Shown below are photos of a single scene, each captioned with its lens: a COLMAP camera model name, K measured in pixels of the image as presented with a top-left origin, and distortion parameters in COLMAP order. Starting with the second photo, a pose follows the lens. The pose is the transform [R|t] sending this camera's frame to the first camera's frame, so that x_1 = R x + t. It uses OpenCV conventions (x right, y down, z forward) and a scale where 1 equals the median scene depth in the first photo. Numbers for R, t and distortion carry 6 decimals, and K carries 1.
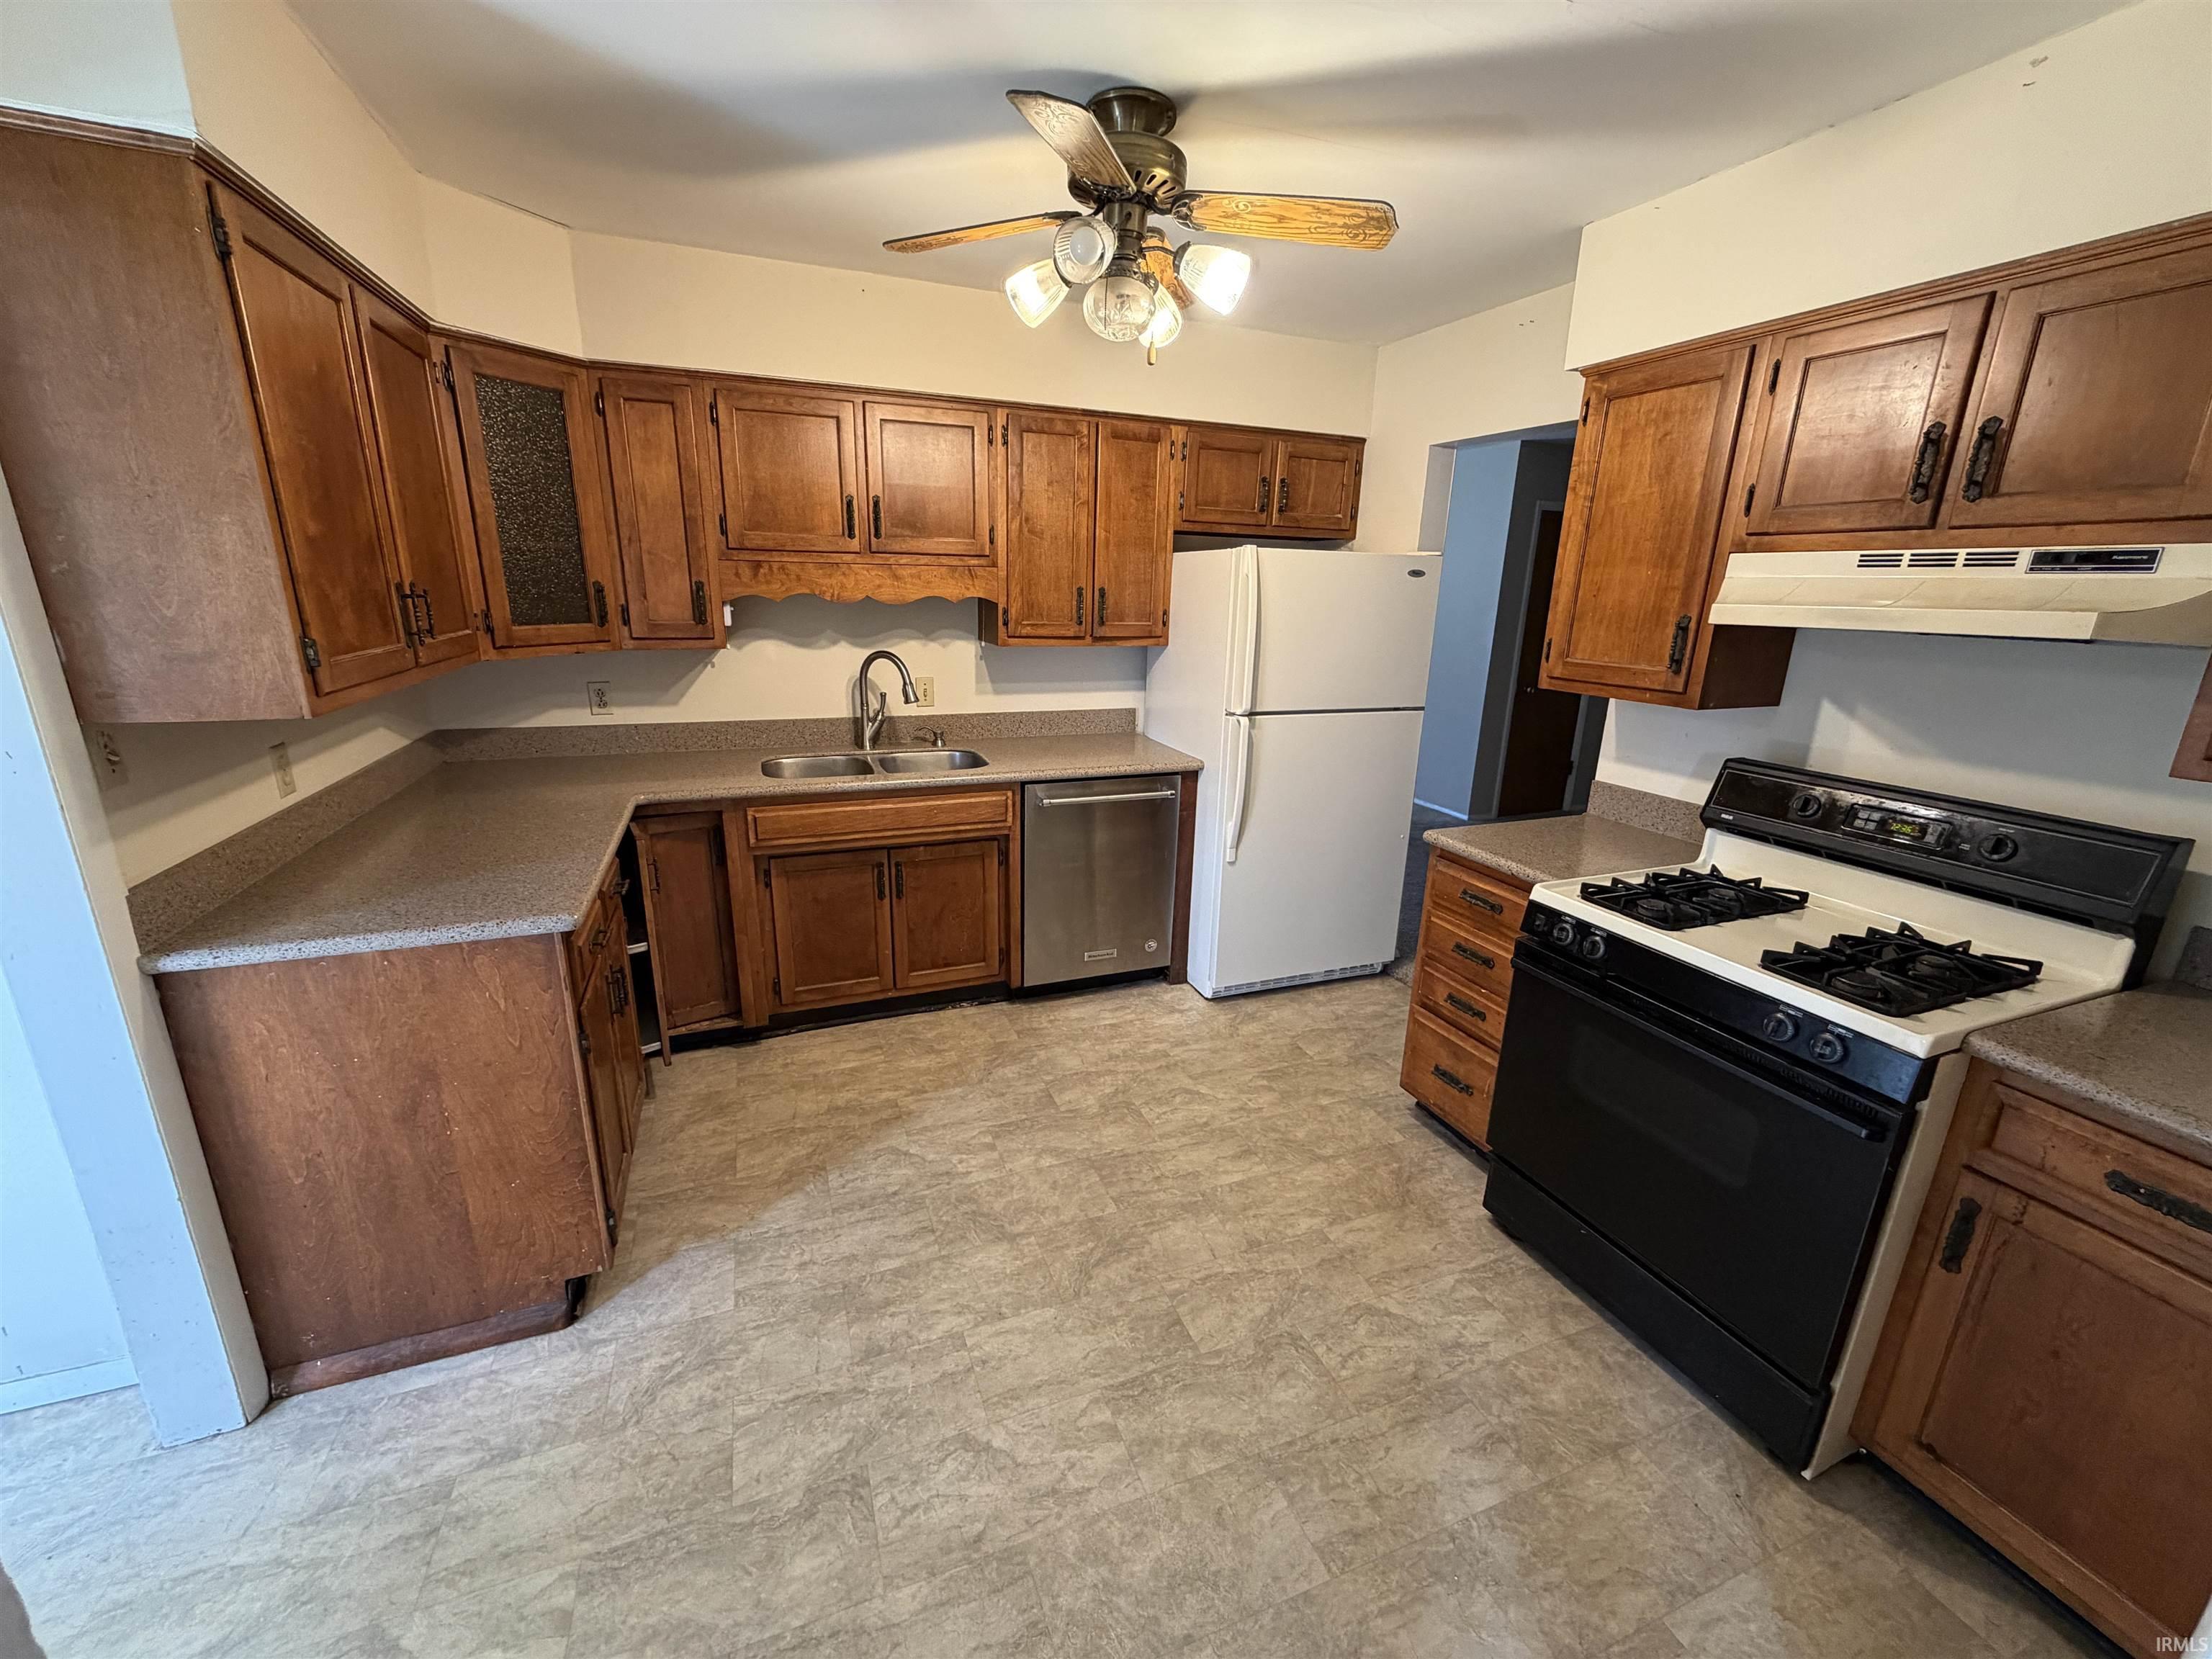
lens RADIAL K [[882.7, 0, 1094.8], [0, 882.7, 830.9], [0, 0, 1]] dist [-0.000430, 0.000193]
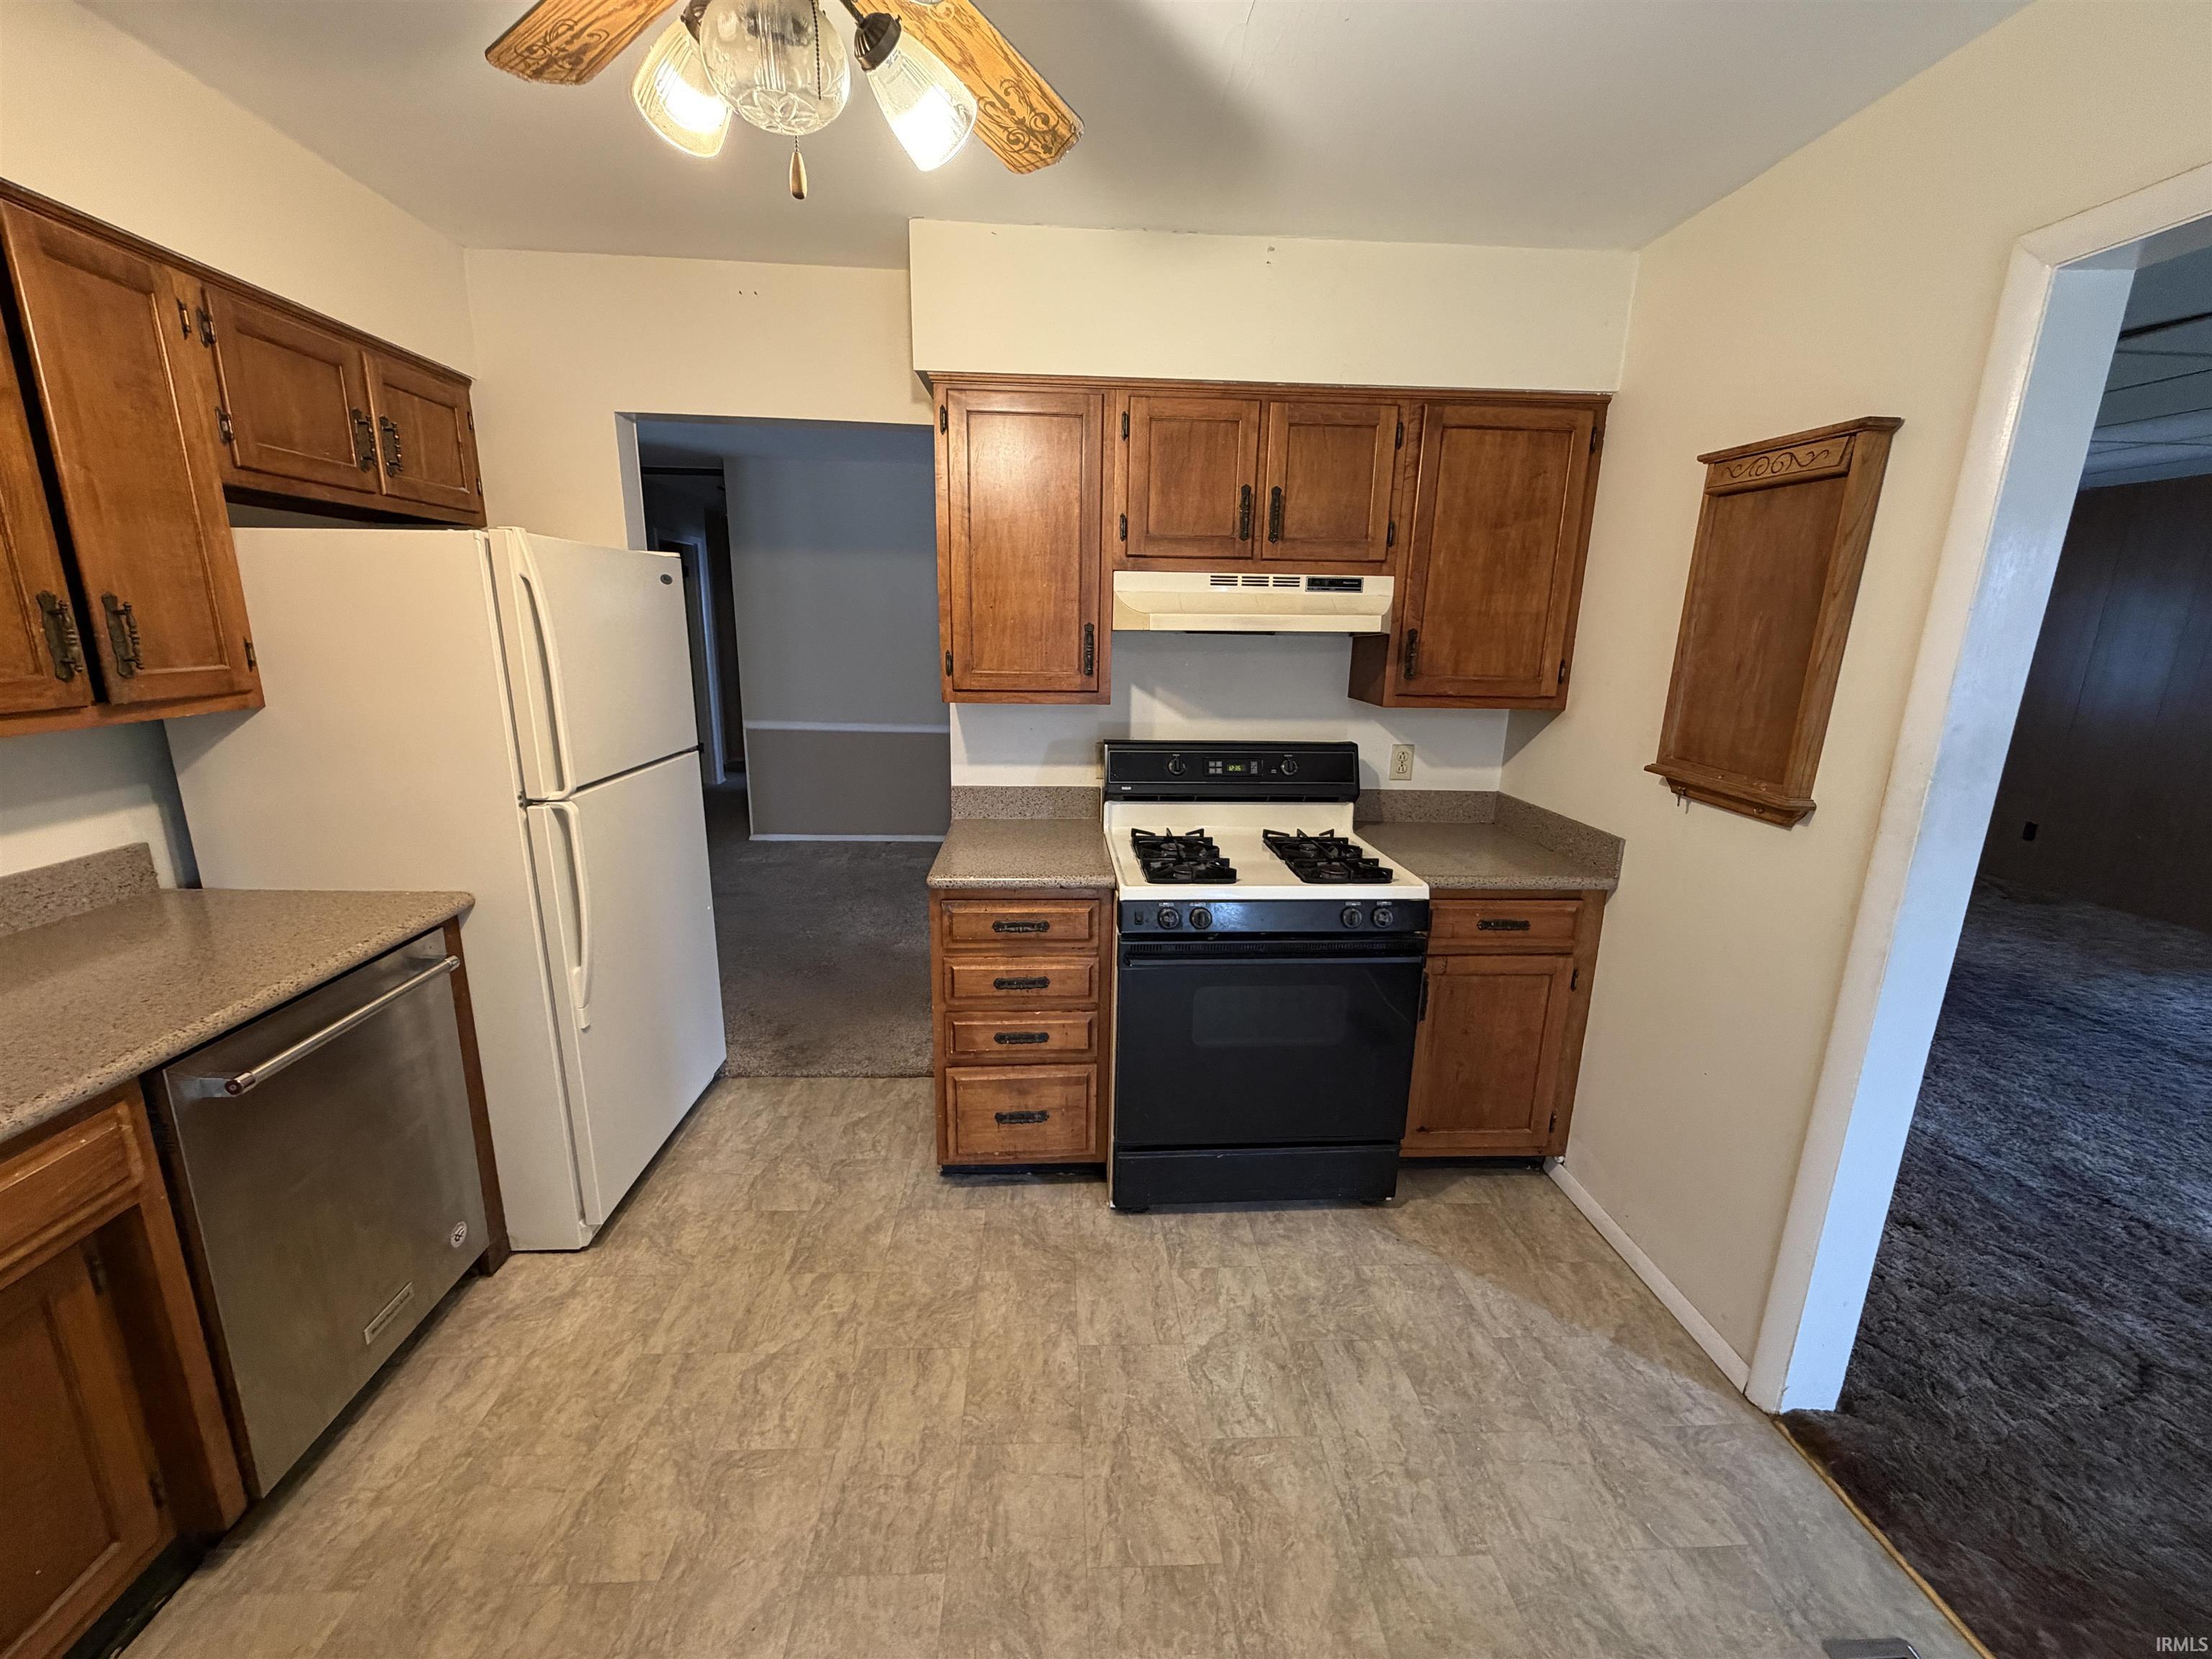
lens RADIAL K [[882.7, 0, 1101.2], [0, 882.7, 830.2], [0, 0, 1]] dist [-0.000430, 0.000193]
pose [[0.307511, -0.238455, 0.921182, -0.376170], [0.248905, 0.954542, 0.164000, -0.149436], [-0.918413, 0.178855, 0.352885, 0.545198]]
